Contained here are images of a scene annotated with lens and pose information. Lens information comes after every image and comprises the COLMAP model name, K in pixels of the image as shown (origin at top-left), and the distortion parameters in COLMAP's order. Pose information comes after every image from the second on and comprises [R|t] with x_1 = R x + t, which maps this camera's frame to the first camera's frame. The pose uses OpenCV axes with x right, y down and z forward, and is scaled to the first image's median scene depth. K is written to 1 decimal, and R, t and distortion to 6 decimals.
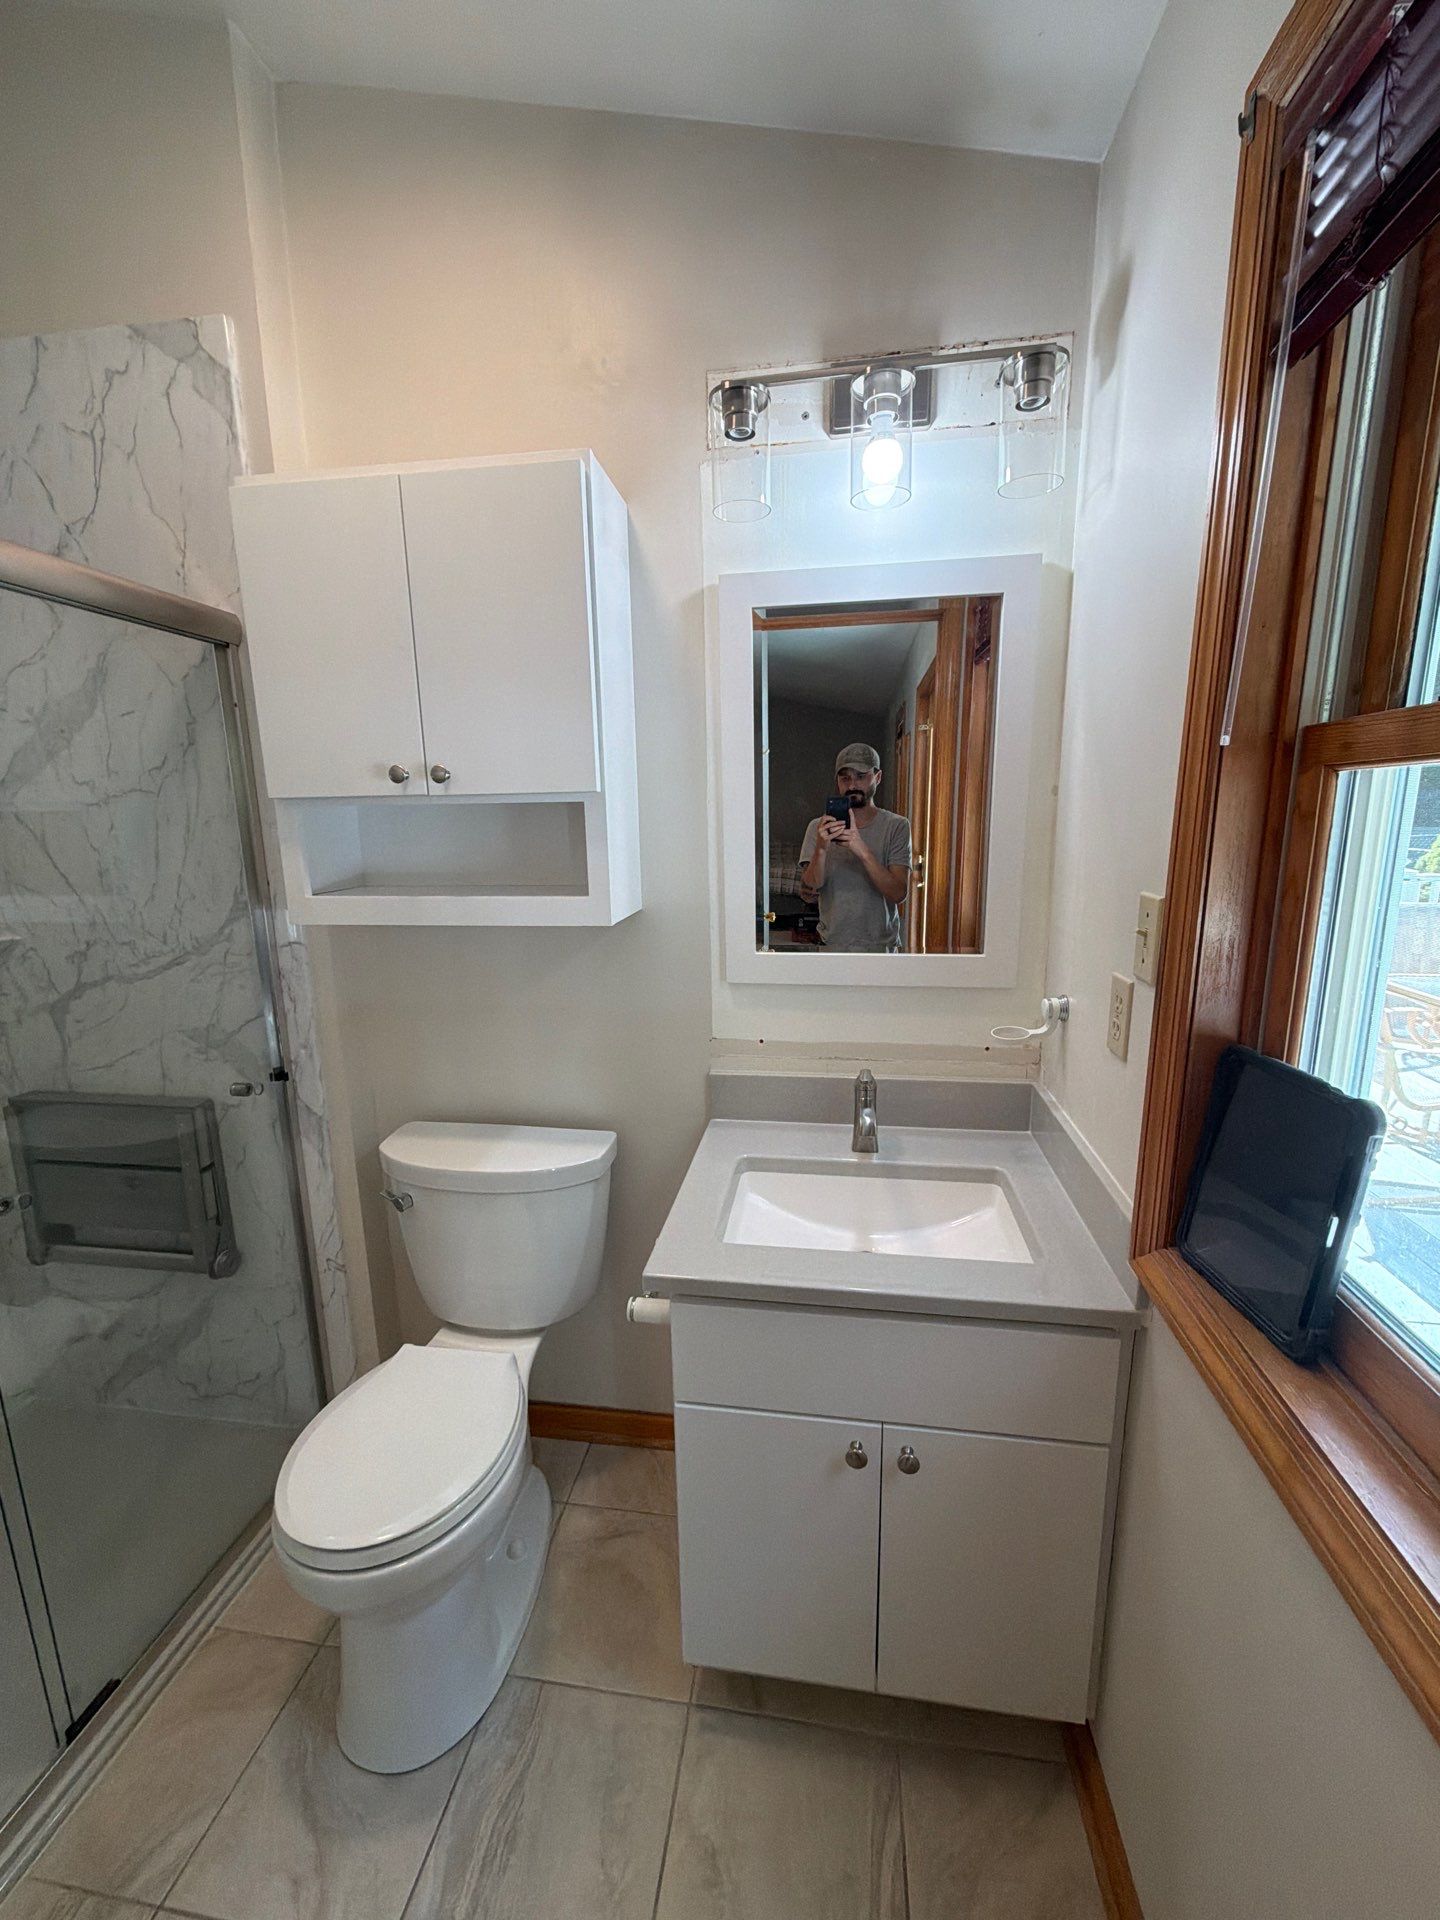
lens RADIAL K [[762.4, 0, 723.5], [0, 762.4, 962.2], [0, 0, 1]] dist [-0.000493, -0.000394]
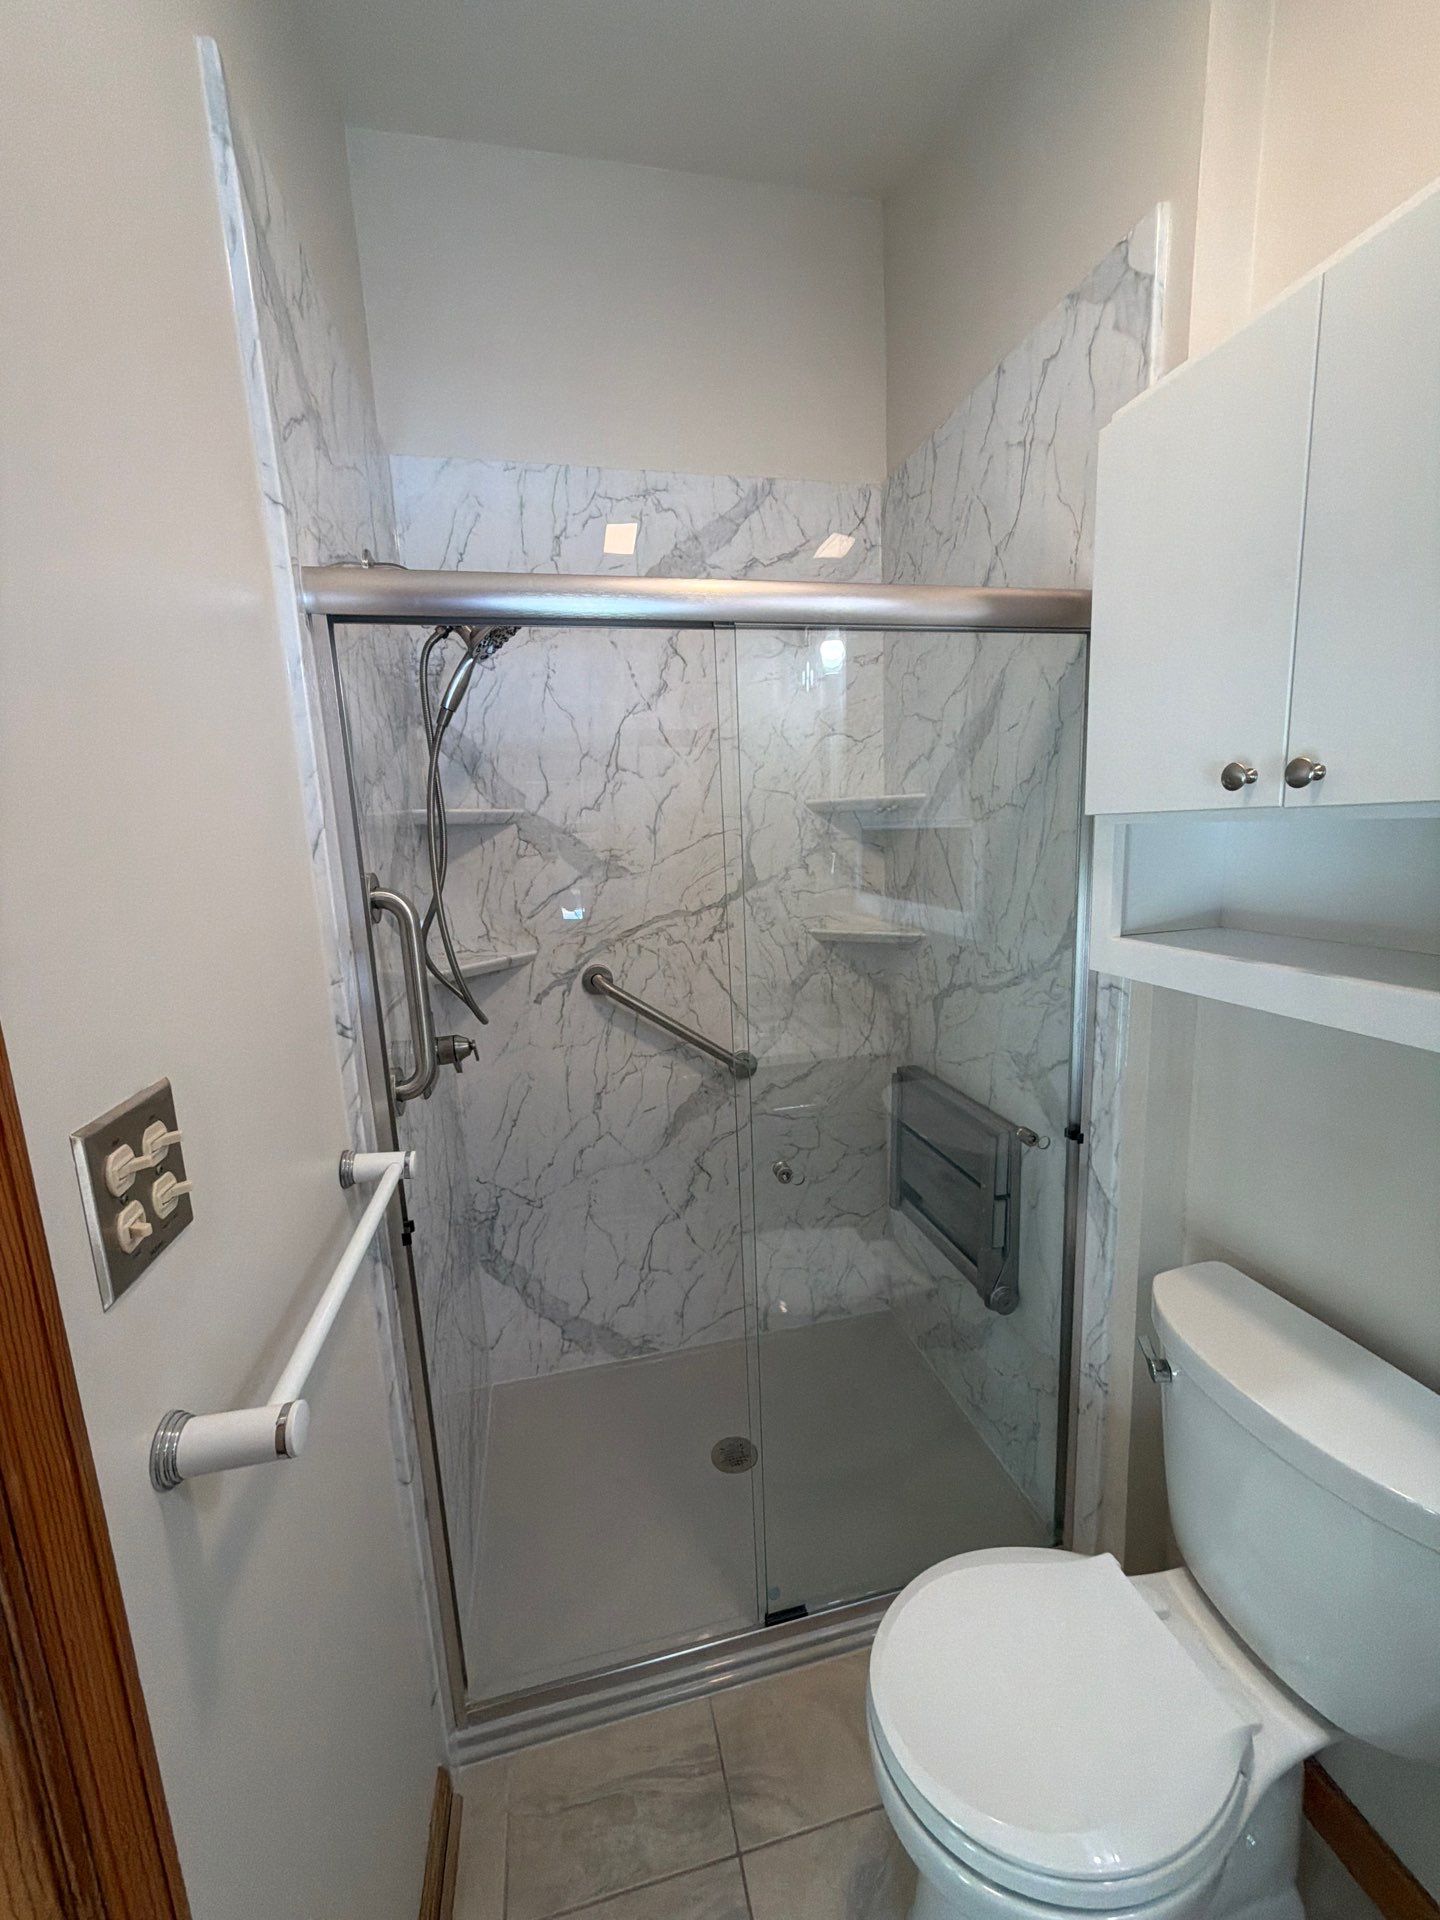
lens RADIAL K [[762.4, 0, 723.5], [0, 762.4, 962.2], [0, 0, 1]] dist [-0.000493, -0.000394]
pose [[0.368762, 0.160130, -0.915627, 0.025234], [-0.145113, 0.982889, 0.113450, -0.081476], [0.918127, 0.091033, 0.385689, 0.292709]]
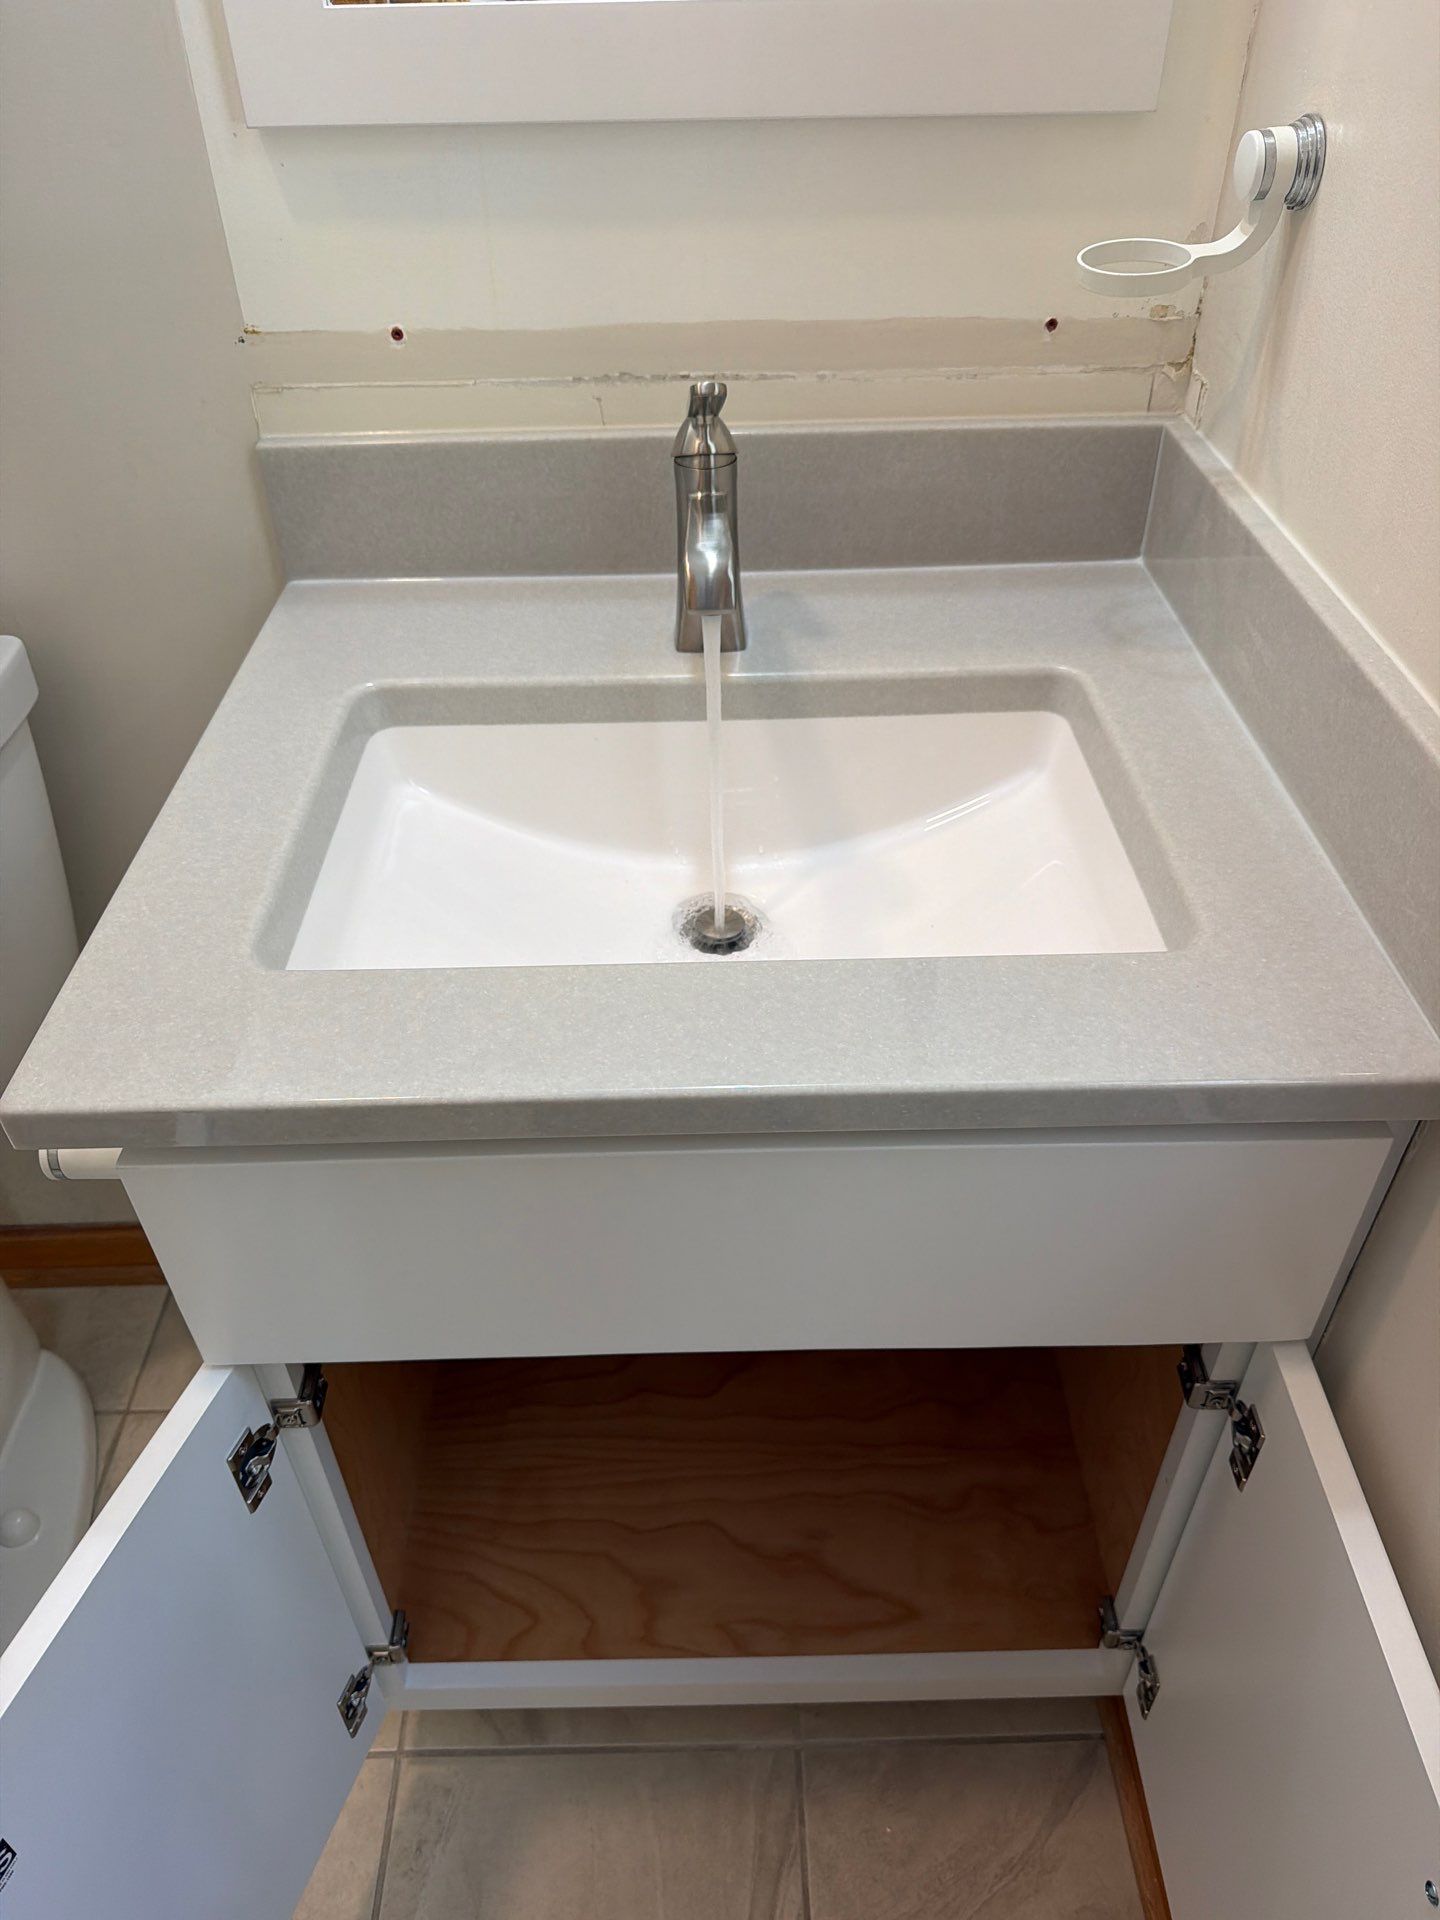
lens RADIAL K [[1375.5, 0, 720.0], [0, 1375.5, 960.0], [0, 0, 1]] dist [0.003806, -0.001250]
pose [[0.986083, -0.103789, 0.129880, 0.081653], [0.029697, 0.878600, 0.476634, 0.061529], [-0.163582, -0.466143, 0.869455, 0.328645]]
